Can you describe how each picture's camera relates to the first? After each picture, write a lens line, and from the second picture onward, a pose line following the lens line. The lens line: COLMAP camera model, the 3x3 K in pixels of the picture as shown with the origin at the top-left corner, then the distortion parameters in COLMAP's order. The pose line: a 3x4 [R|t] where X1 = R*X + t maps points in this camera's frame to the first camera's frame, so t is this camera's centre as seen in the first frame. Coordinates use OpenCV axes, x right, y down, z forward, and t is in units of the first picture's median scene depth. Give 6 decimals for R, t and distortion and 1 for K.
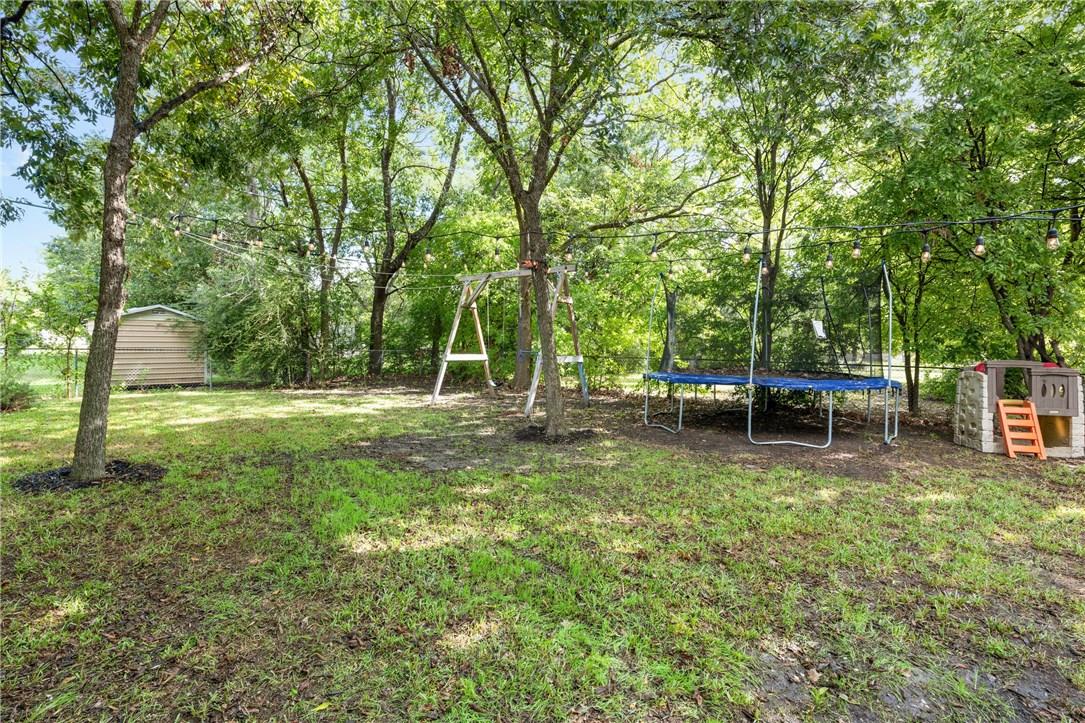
lens RADIAL K [[521.2, 0, 542.5], [0, 521.2, 351.7], [0, 0, 1]] dist [0.011599, -0.000731]
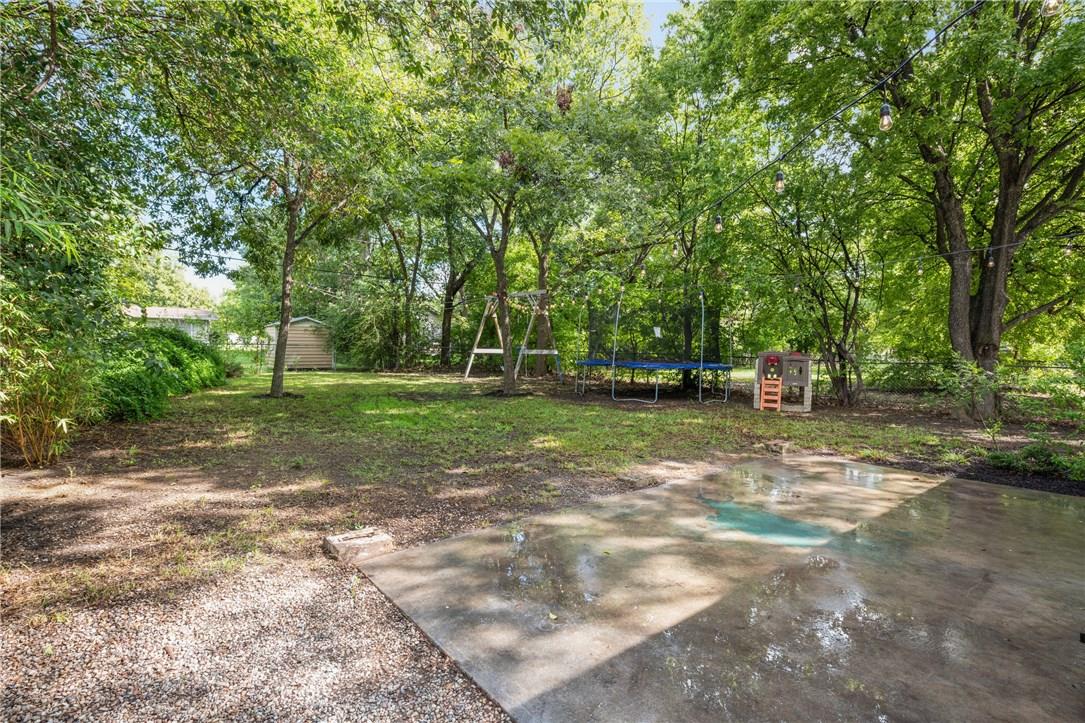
lens RADIAL K [[521.2, 0, 542.5], [0, 521.2, 351.7], [0, 0, 1]] dist [0.011599, -0.000731]
pose [[0.977985, 0.005751, -0.208598, 0.302200], [-0.006192, 0.999980, -0.001463, 0.012981], [0.208585, 0.002723, 0.978000, -0.399990]]
